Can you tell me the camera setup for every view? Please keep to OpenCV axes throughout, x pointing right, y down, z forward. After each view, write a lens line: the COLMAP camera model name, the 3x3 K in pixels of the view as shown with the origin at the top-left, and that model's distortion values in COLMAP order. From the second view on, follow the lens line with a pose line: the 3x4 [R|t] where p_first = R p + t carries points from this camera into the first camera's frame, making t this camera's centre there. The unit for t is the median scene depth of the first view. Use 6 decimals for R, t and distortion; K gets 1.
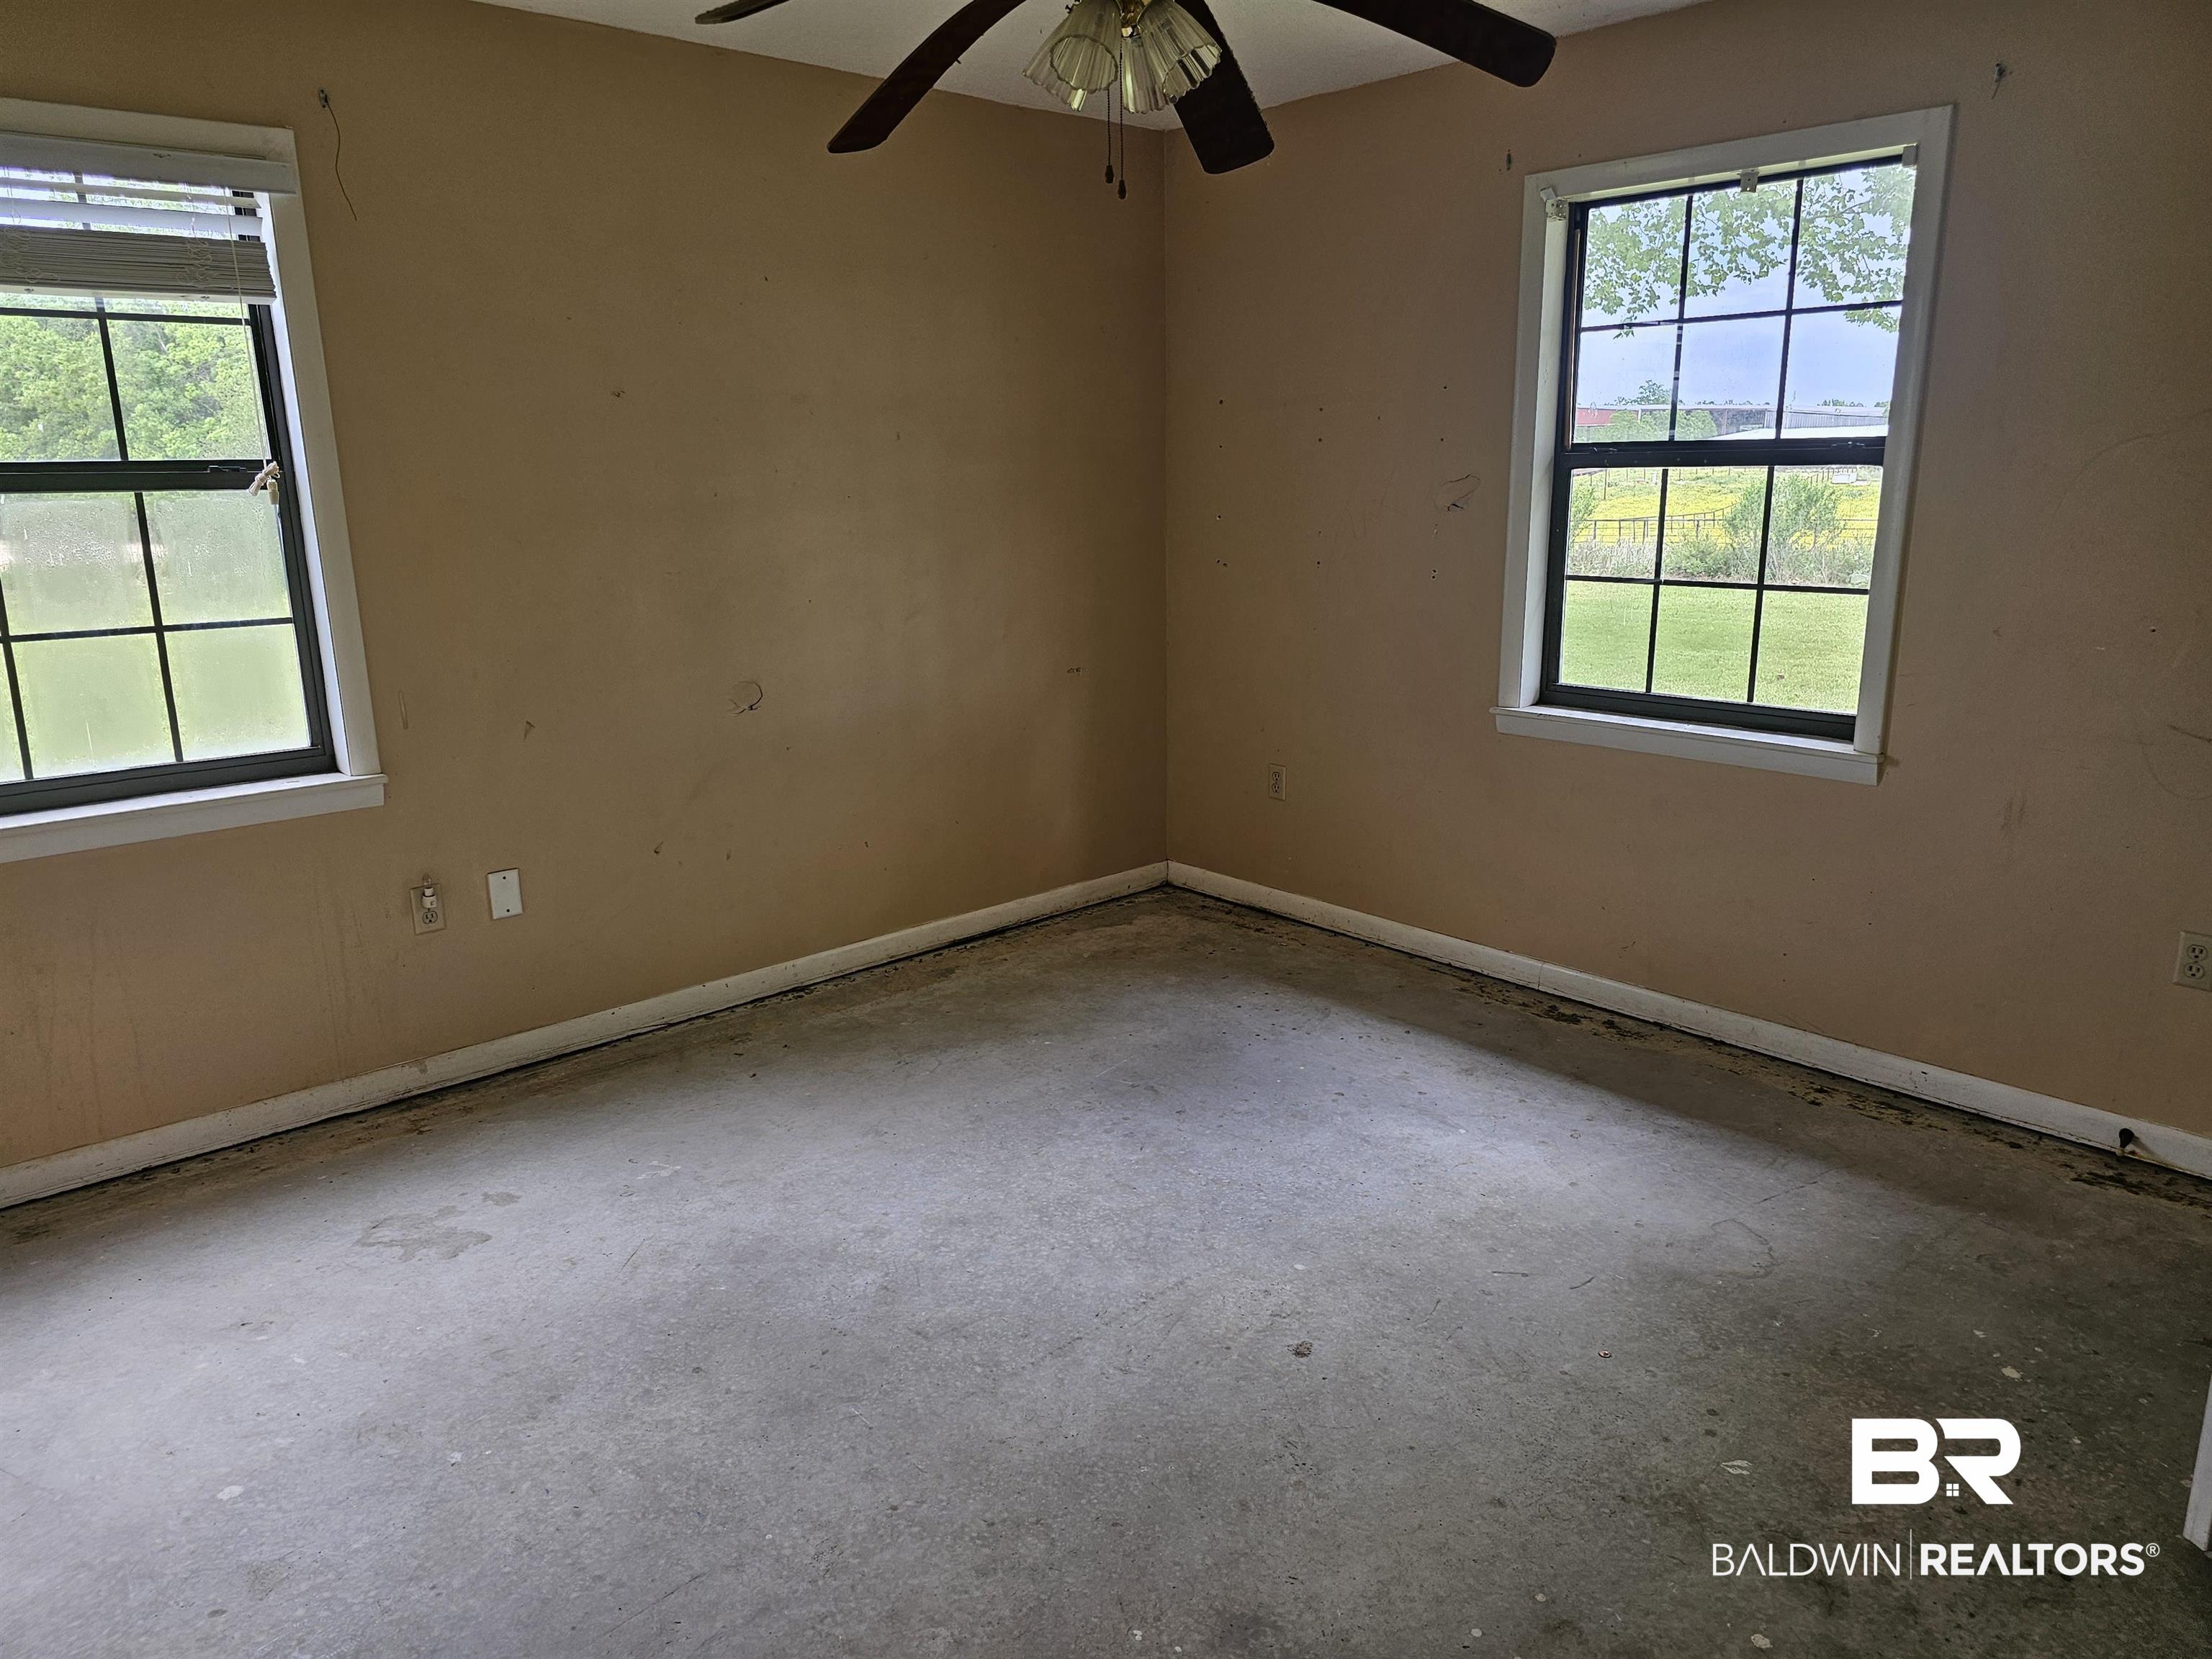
lens RADIAL K [[1469.3, 0, 1124.4], [0, 1469.3, 816.7], [0, 0, 1]] dist [0.059056, -0.049157]
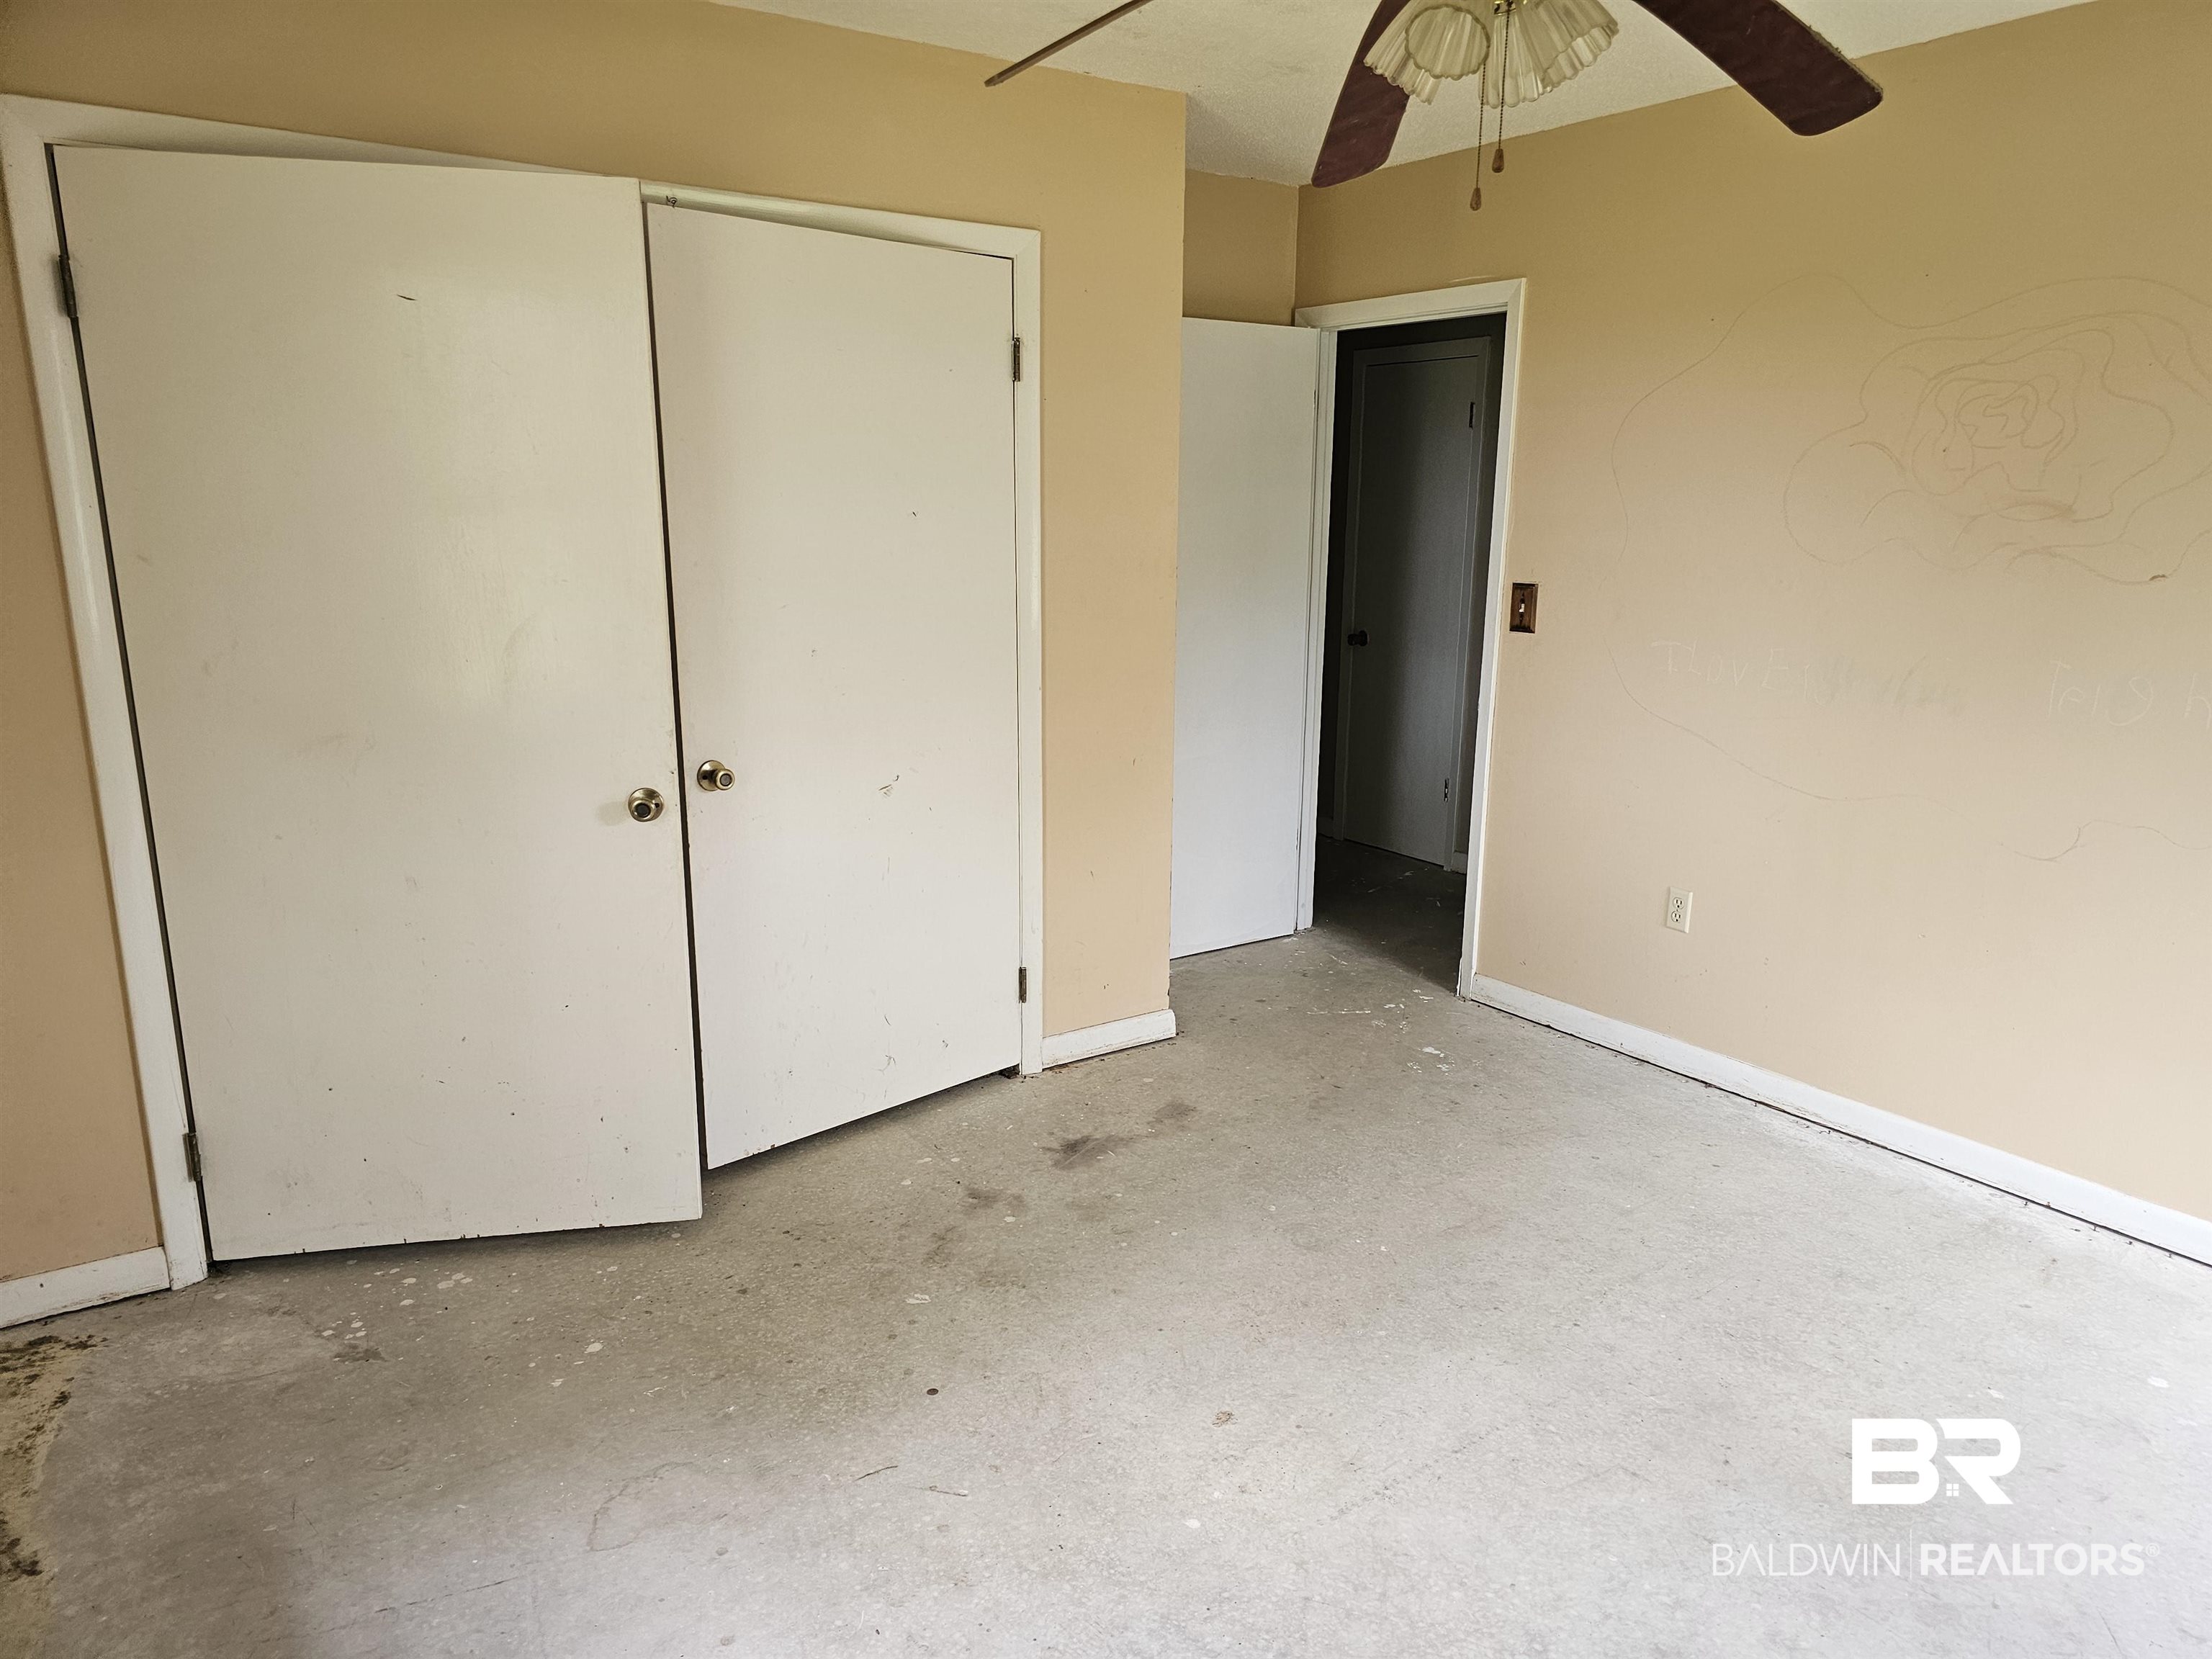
lens RADIAL K [[1469.3, 0, 1124.4], [0, 1469.3, 816.7], [0, 0, 1]] dist [0.059056, -0.049157]
pose [[-0.989838, -0.026114, 0.139779, 0.057125], [0.038110, 0.898311, 0.437704, -0.442323], [-0.136996, 0.438583, -0.888187, 1.714590]]
